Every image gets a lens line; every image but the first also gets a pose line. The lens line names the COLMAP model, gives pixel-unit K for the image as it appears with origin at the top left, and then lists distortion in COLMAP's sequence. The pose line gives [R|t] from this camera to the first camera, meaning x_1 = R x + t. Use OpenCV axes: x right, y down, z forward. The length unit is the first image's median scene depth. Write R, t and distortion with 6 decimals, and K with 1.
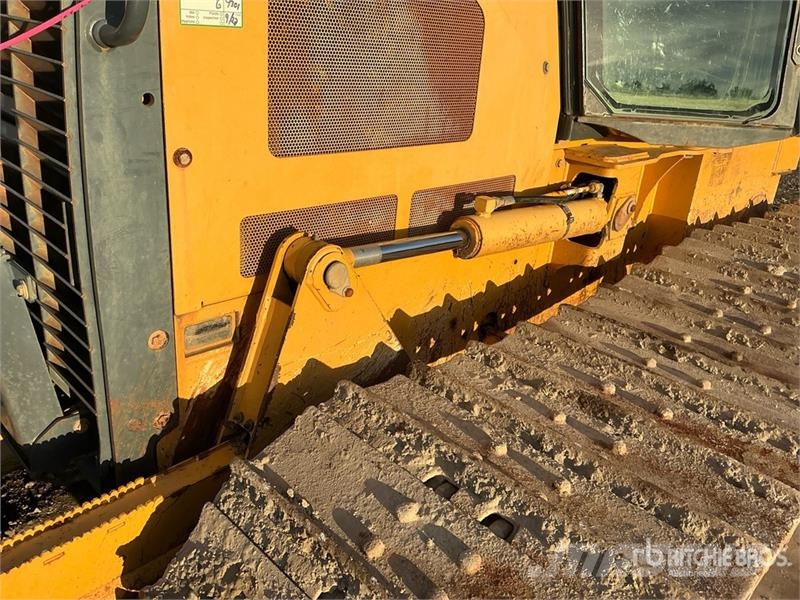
lens RADIAL K [[667.5, 0, 400.0], [0, 667.5, 300.0], [0, 0, 1]] dist [0.139626, -0.295553]
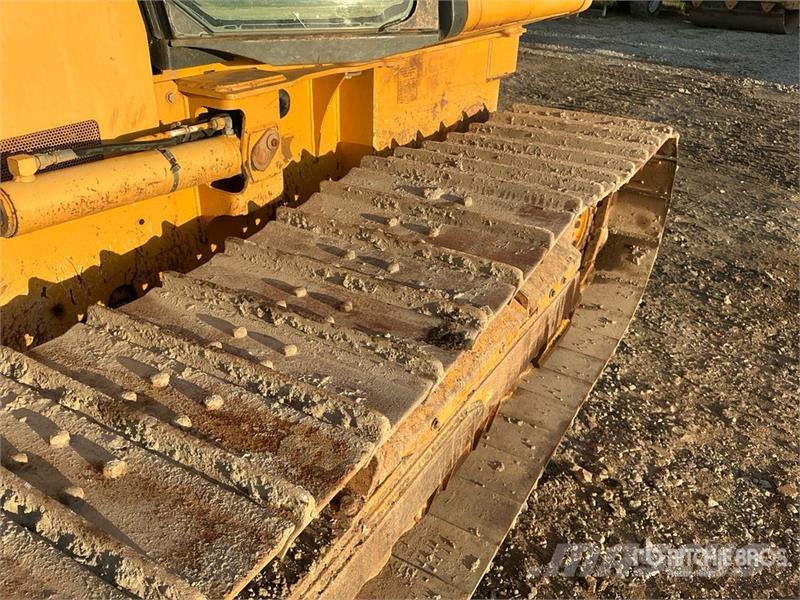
lens RADIAL K [[667.5, 0, 405.6], [0, 667.5, 303.4], [0, 0, 1]] dist [0.136984, -0.279581]
pose [[0.967180, -0.162697, 0.195172, 0.461302], [0.140475, 0.982434, 0.122838, -0.021328], [-0.211729, -0.091390, 0.973046, 0.140328]]
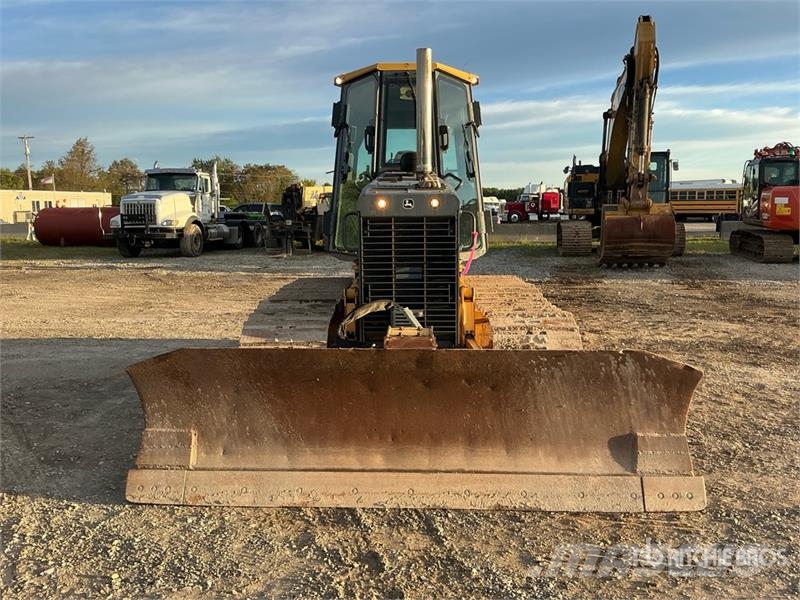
lens RADIAL K [[662.2, 0, 400.0], [0, 662.2, 300.0], [0, 0, 1]] dist [0.164868, -0.352950]
pose [[0.711375, -0.190545, 0.676489, -3.155826], [0.332662, 0.939182, -0.085280, 0.195304], [-0.619097, 0.285708, 0.731498, -1.738438]]
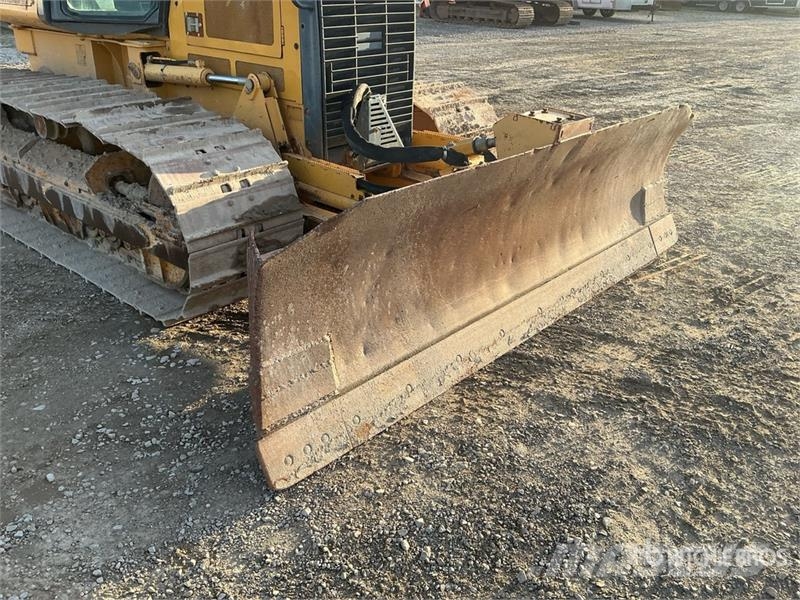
lens RADIAL K [[662.2, 0, 400.0], [0, 662.2, 300.0], [0, 0, 1]] dist [0.164868, -0.352950]
pose [[-0.076845, -0.514306, 0.854157, -3.373866], [0.356899, 0.785735, 0.505217, -0.751876], [-0.930977, 0.343671, 0.123175, 0.846023]]
